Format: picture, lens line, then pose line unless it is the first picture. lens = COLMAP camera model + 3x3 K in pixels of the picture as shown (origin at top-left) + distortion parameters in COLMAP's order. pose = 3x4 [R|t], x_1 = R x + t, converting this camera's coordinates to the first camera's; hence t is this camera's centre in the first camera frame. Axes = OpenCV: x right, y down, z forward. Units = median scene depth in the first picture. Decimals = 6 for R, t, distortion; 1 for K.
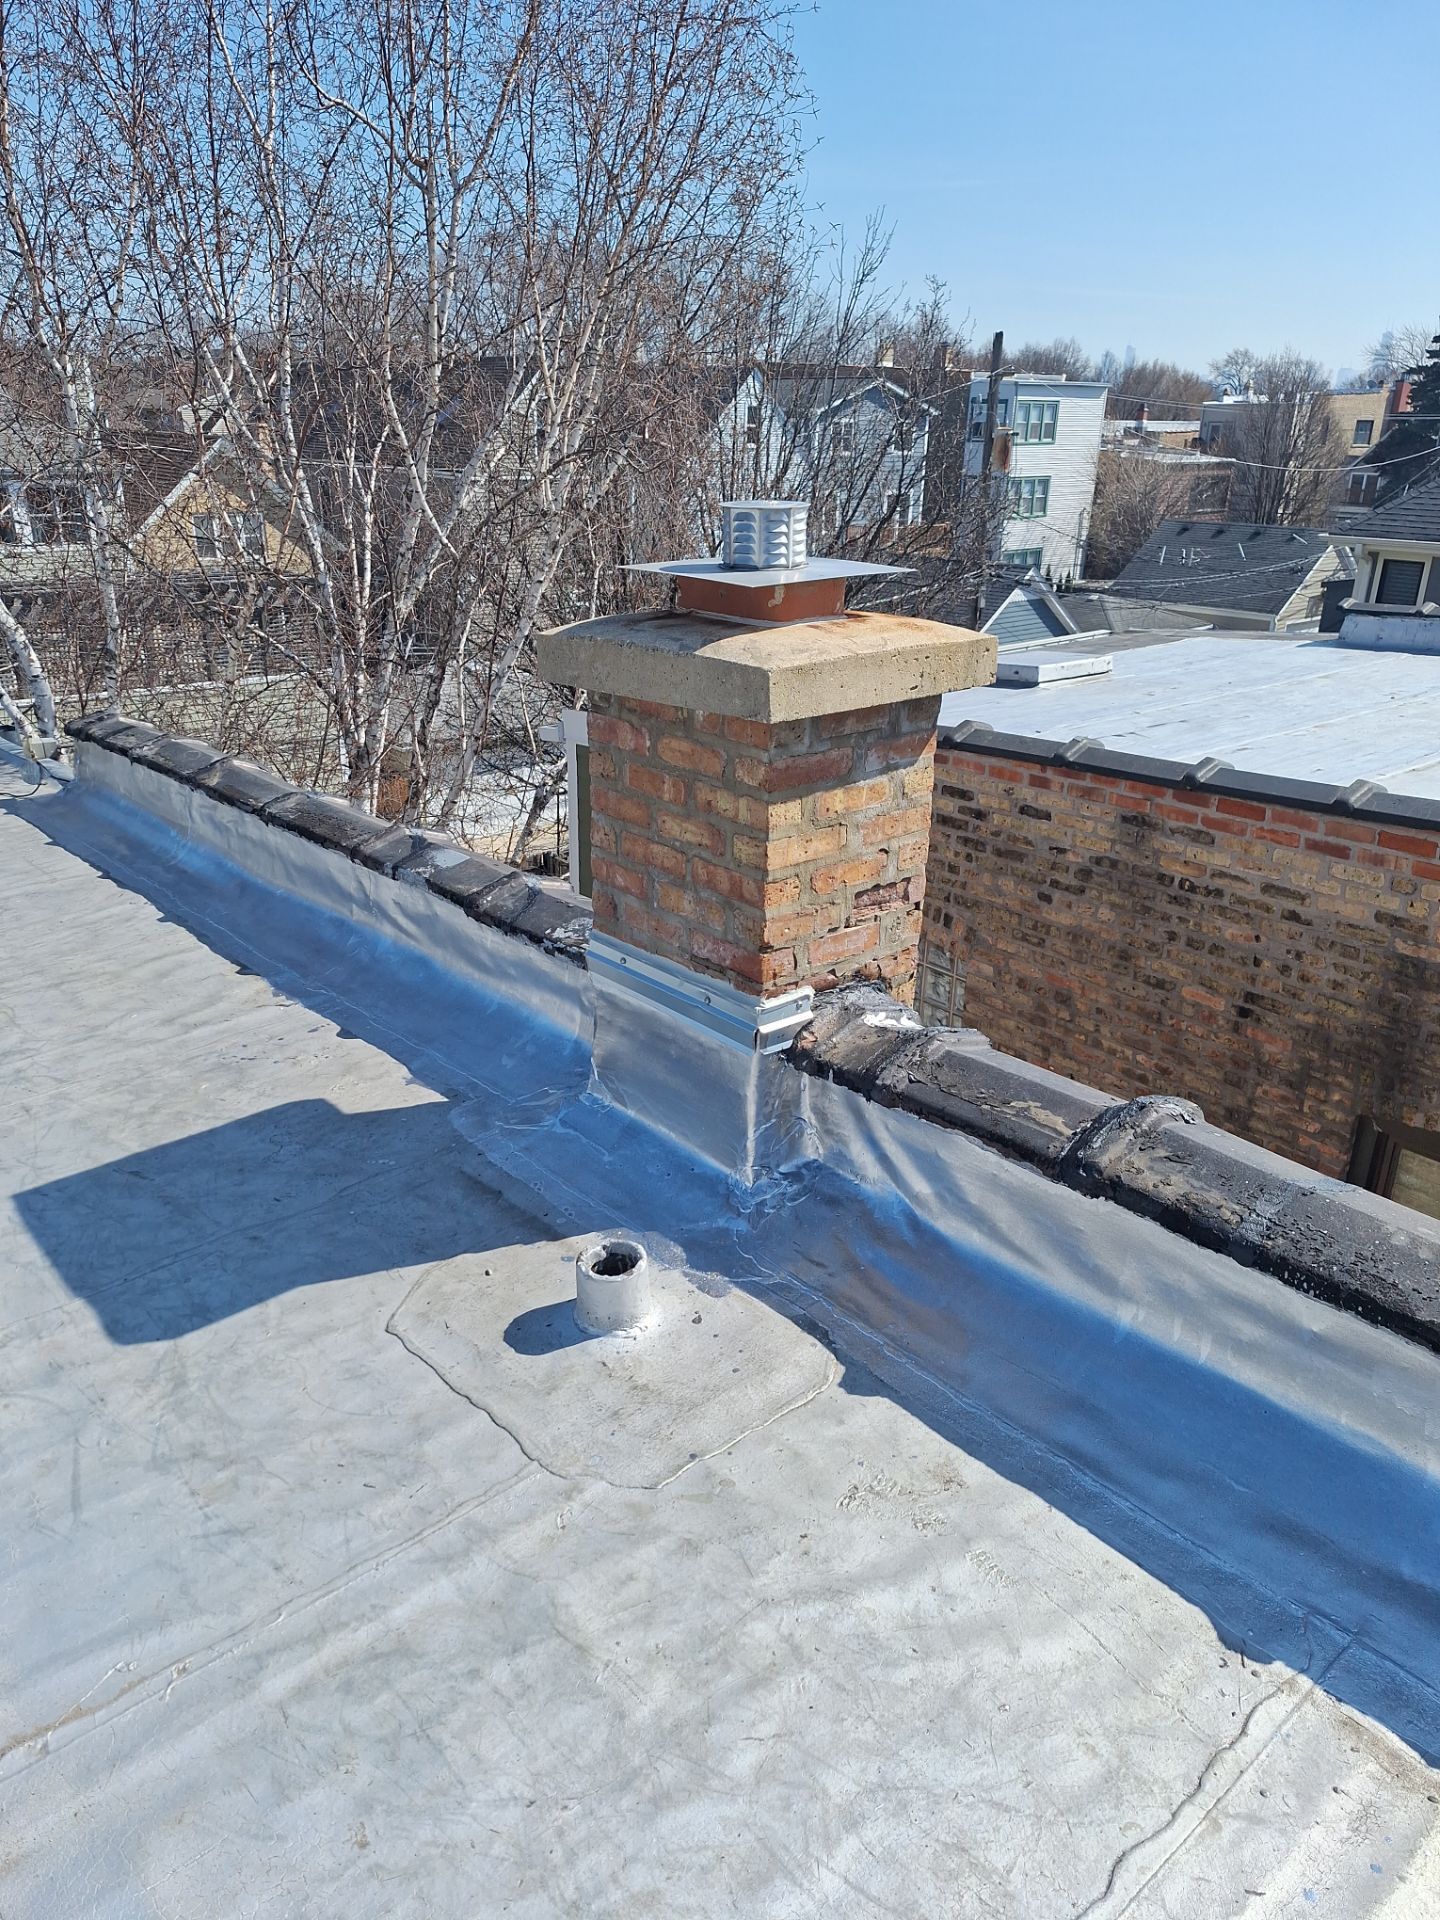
lens RADIAL K [[1309.2, 0, 720.0], [0, 1309.2, 960.0], [0, 0, 1]] dist [0.133944, -0.199568]
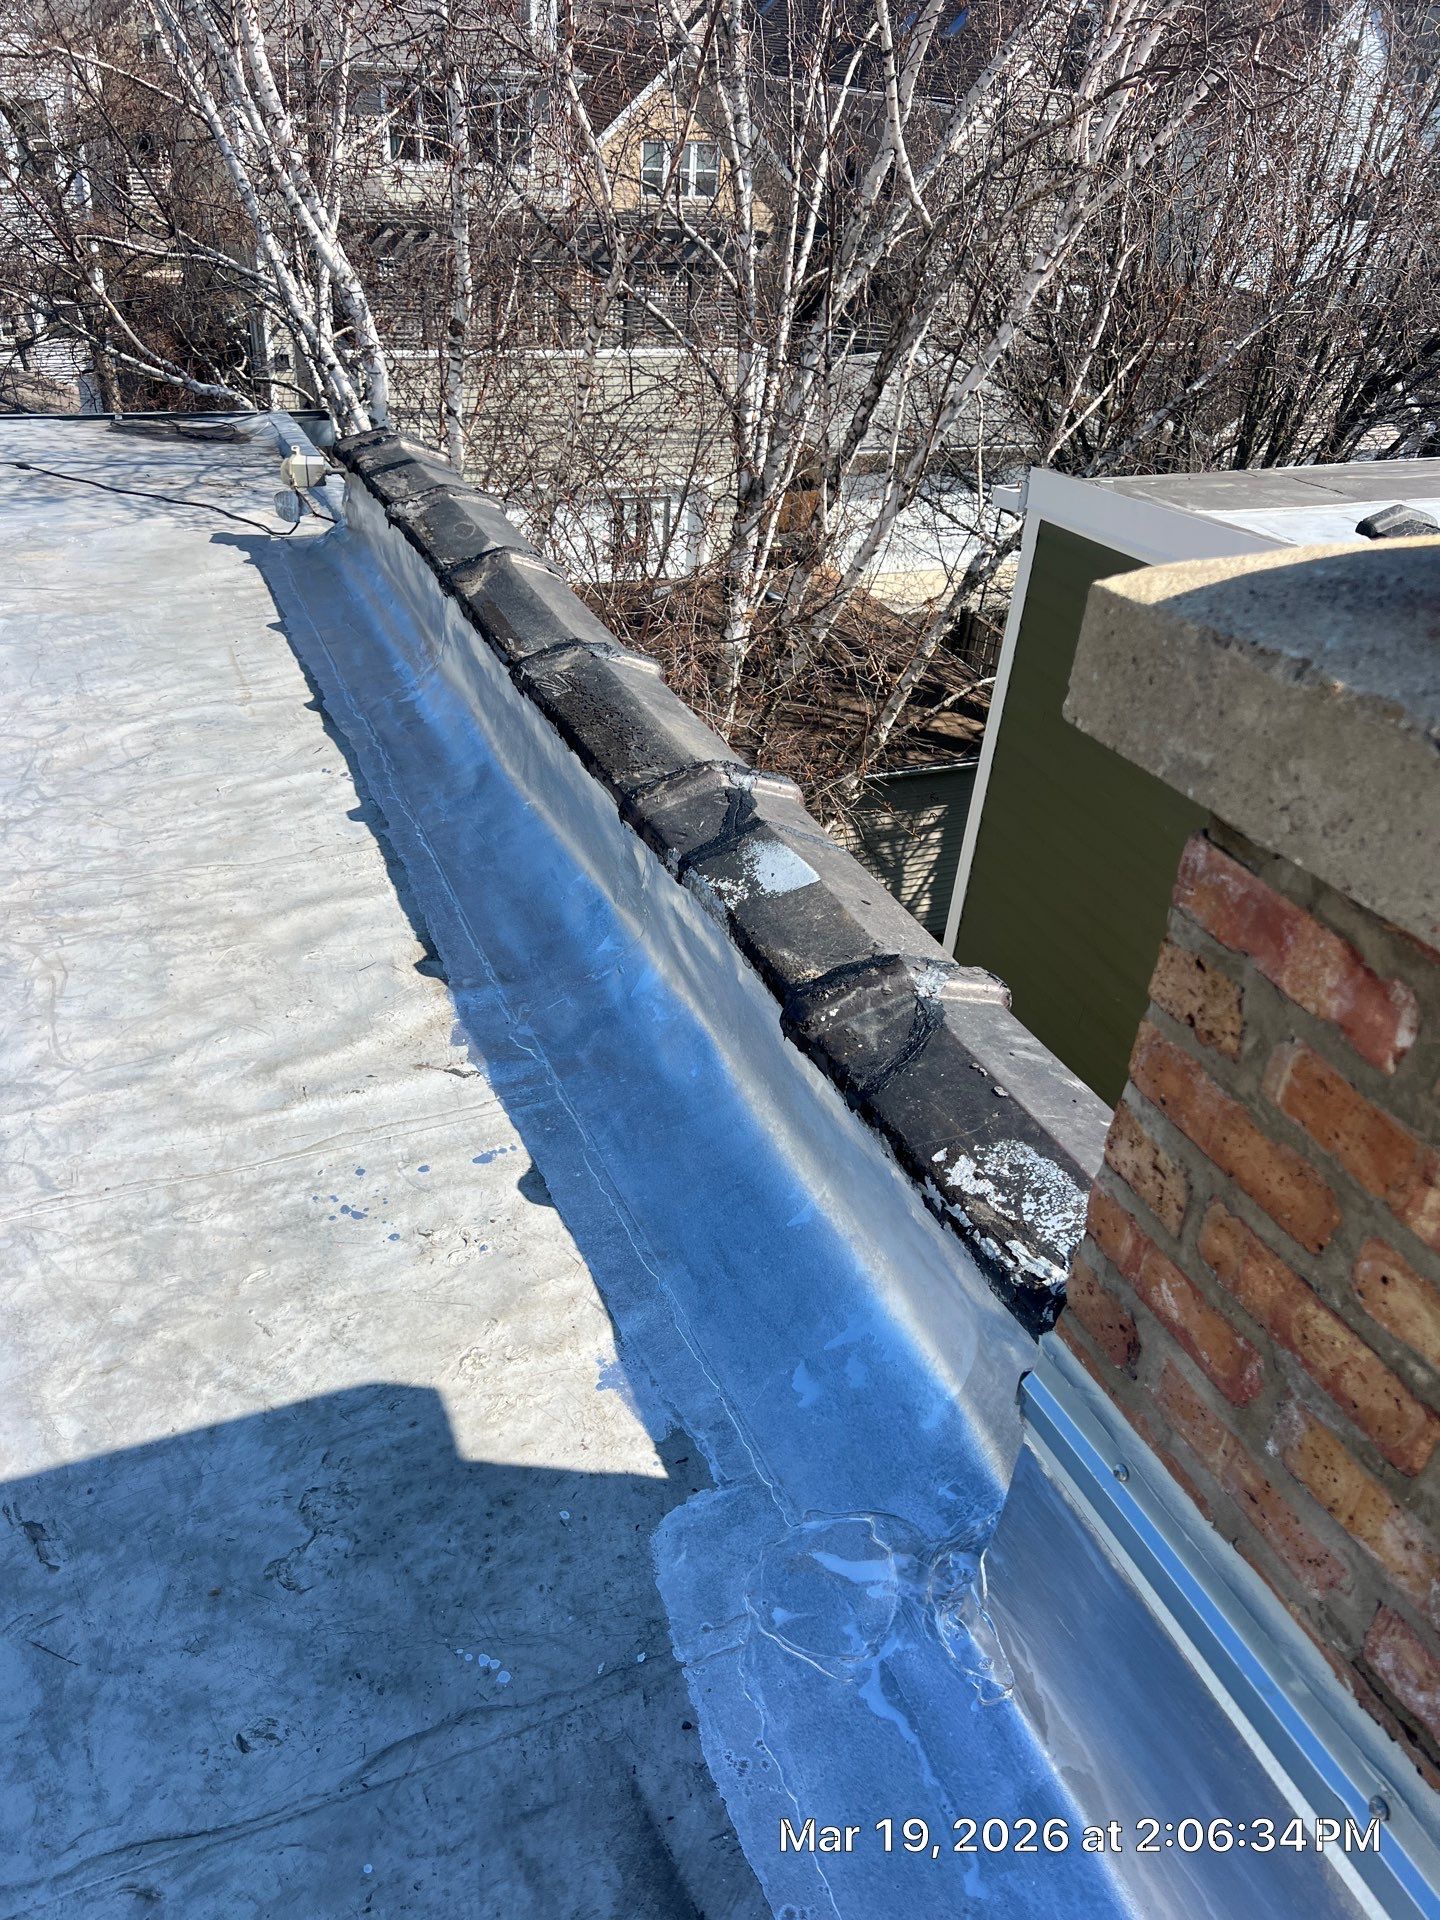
lens RADIAL K [[1433.5, 0, 720.0], [0, 1433.5, 960.0], [0, 0, 1]] dist [0.049206, -0.069302]
pose [[0.946264, 0.213980, -0.242481, -0.051548], [-0.167173, 0.965504, 0.199639, -0.091993], [0.276835, -0.148375, 0.949393, 0.275355]]
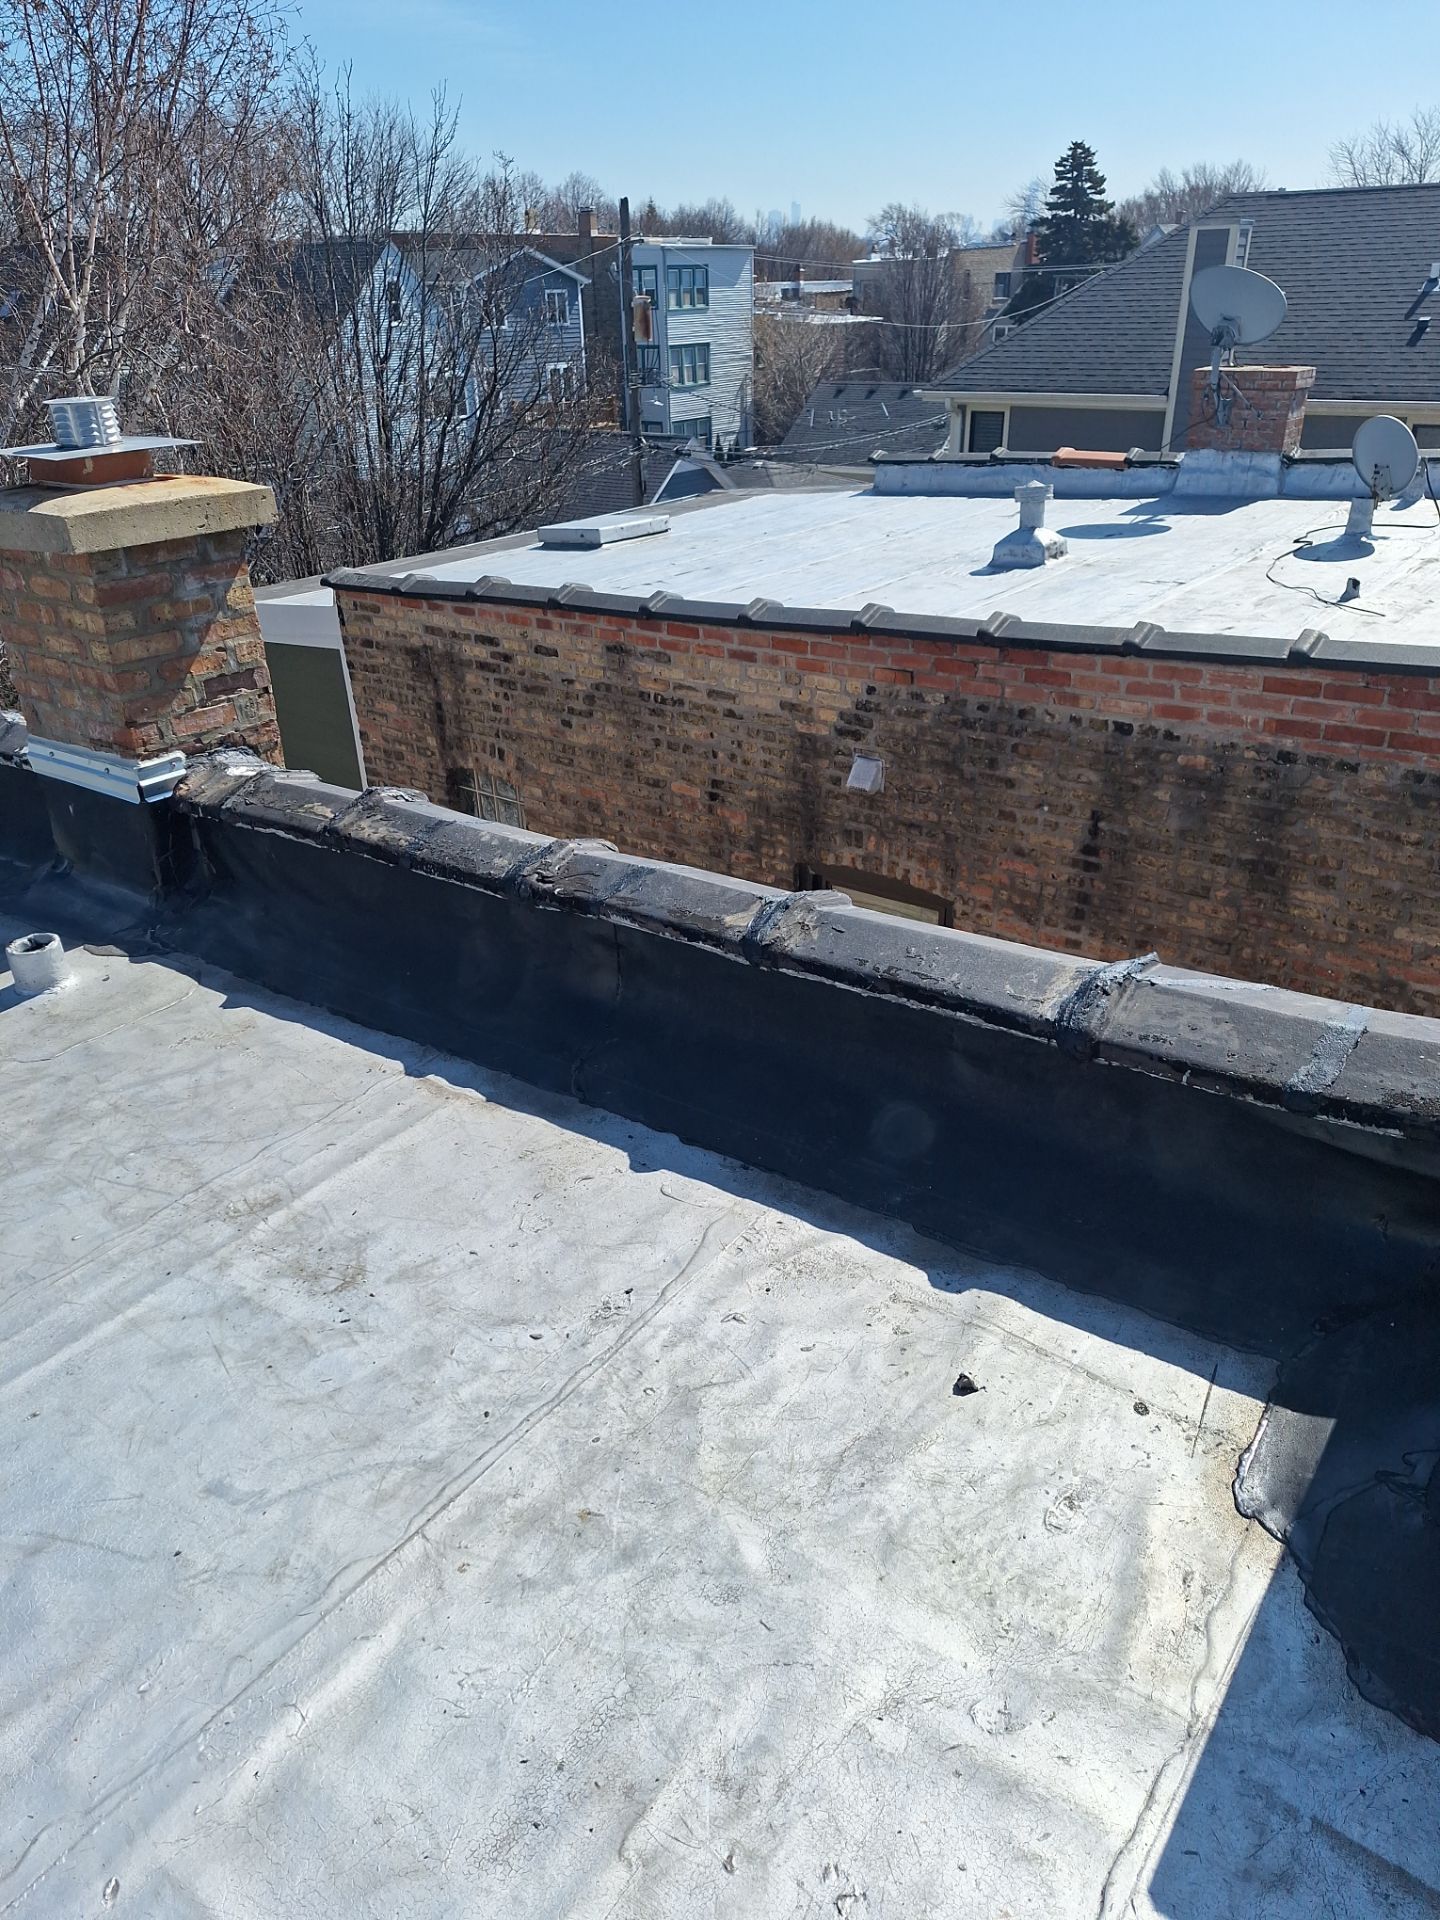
lens RADIAL K [[1309.2, 0, 720.0], [0, 1309.2, 960.0], [0, 0, 1]] dist [0.133944, -0.199568]
pose [[0.975125, -0.130846, 0.178917, 0.154128], [0.115985, 0.989057, 0.091185, 0.078863], [-0.188890, -0.068165, 0.979630, -0.228604]]
